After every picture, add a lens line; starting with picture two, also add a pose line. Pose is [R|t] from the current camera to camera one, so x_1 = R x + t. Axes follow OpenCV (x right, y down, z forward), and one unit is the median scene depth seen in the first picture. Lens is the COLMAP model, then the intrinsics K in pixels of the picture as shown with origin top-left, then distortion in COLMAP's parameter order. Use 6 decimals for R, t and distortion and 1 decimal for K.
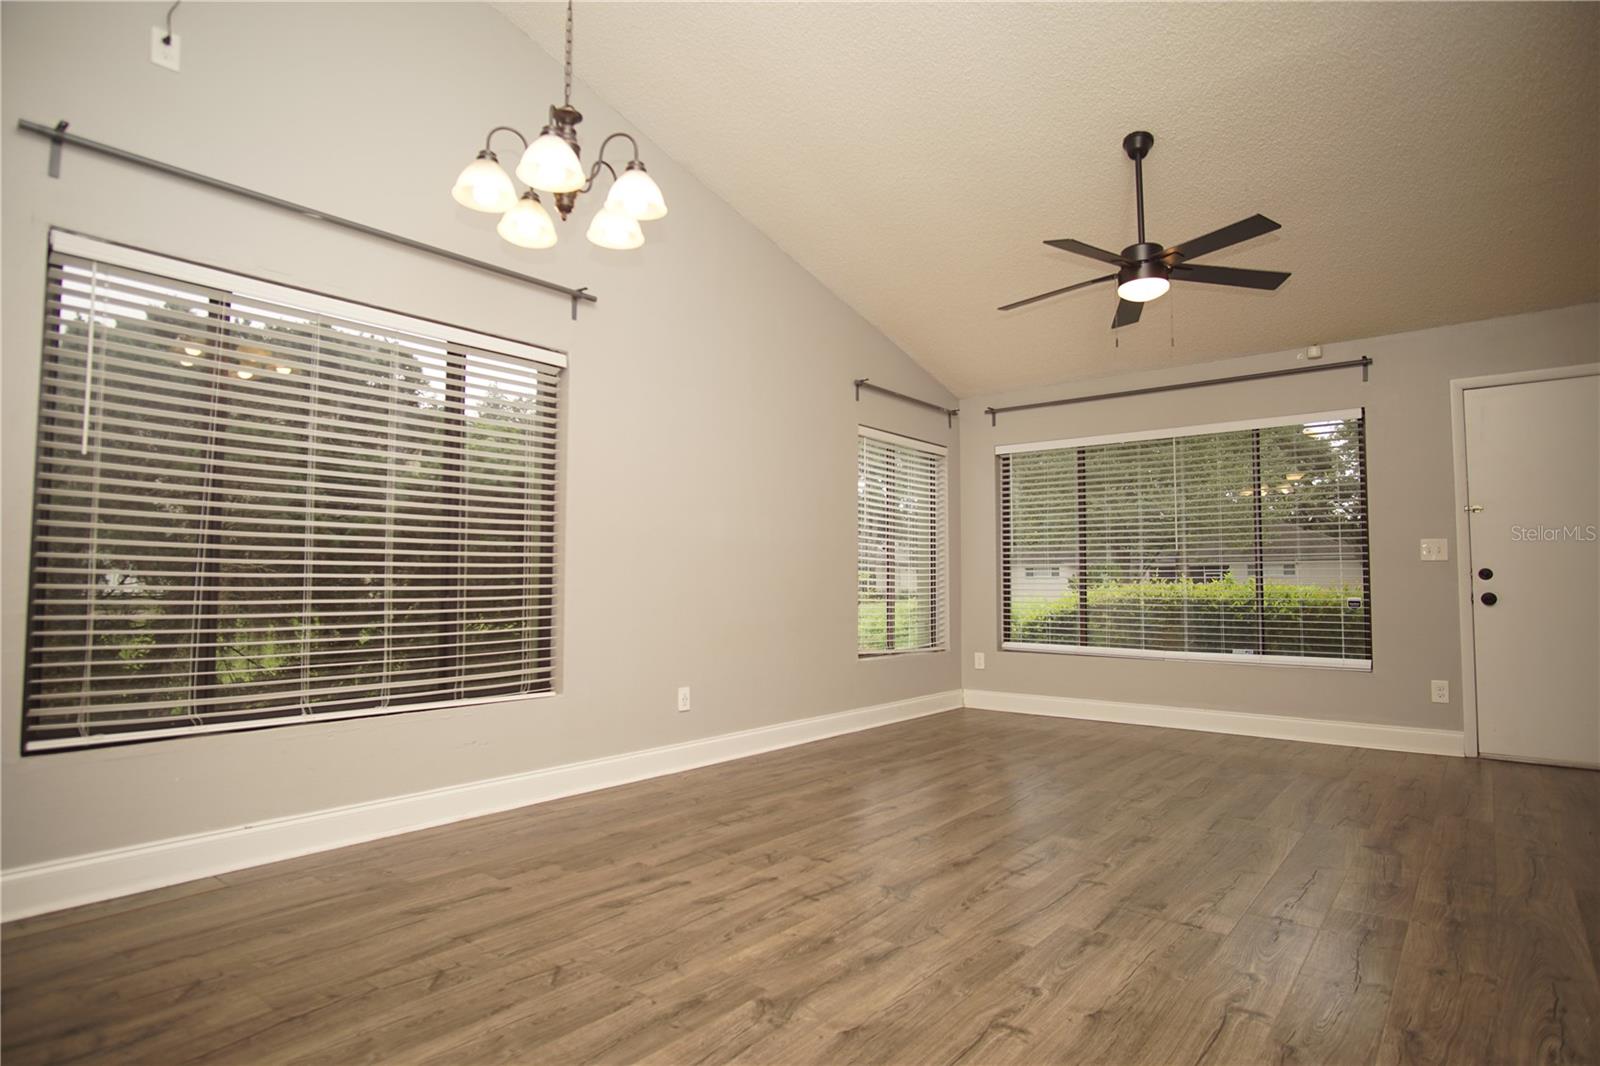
lens RADIAL K [[867.3, 0, 796.5], [0, 867.3, 537.4], [0, 0, 1]] dist [-0.021407, 0.000248]
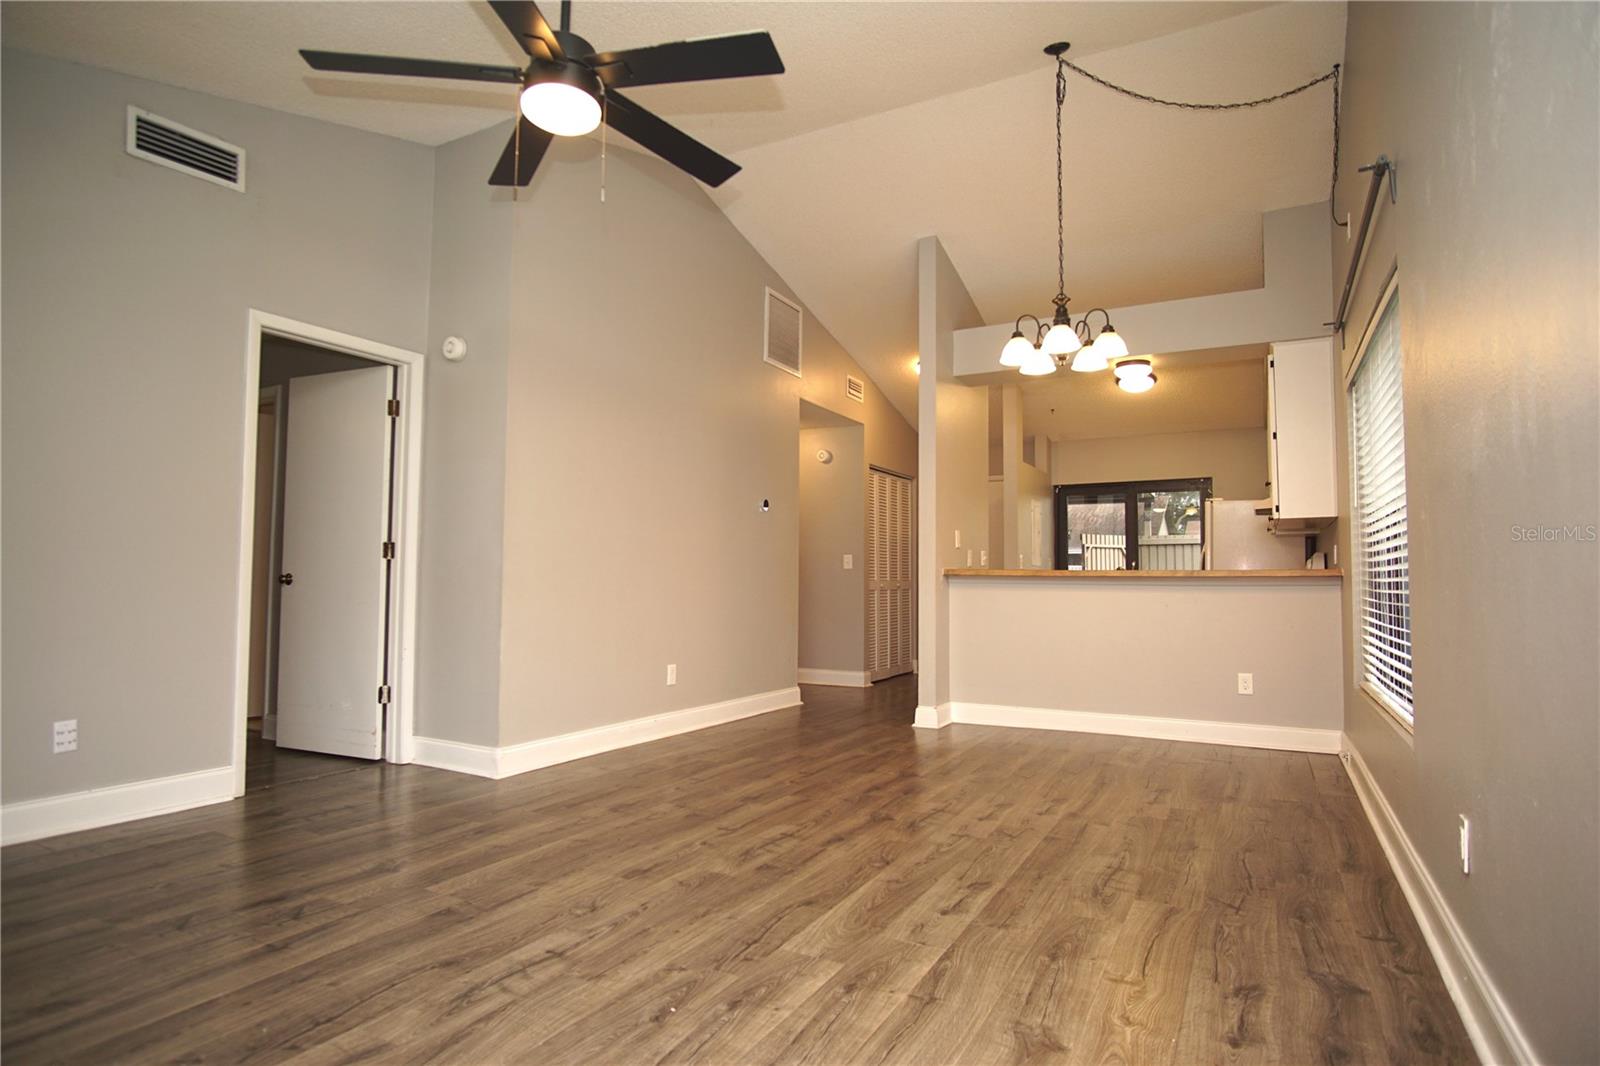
lens RADIAL K [[867.3, 0, 796.5], [0, 867.3, 537.4], [0, 0, 1]] dist [-0.021407, 0.000248]
pose [[-0.982753, -0.019613, -0.183879, 0.449306], [-0.000648, 0.994719, -0.102633, 0.111976], [0.184921, -0.100744, -0.977576, 2.102499]]
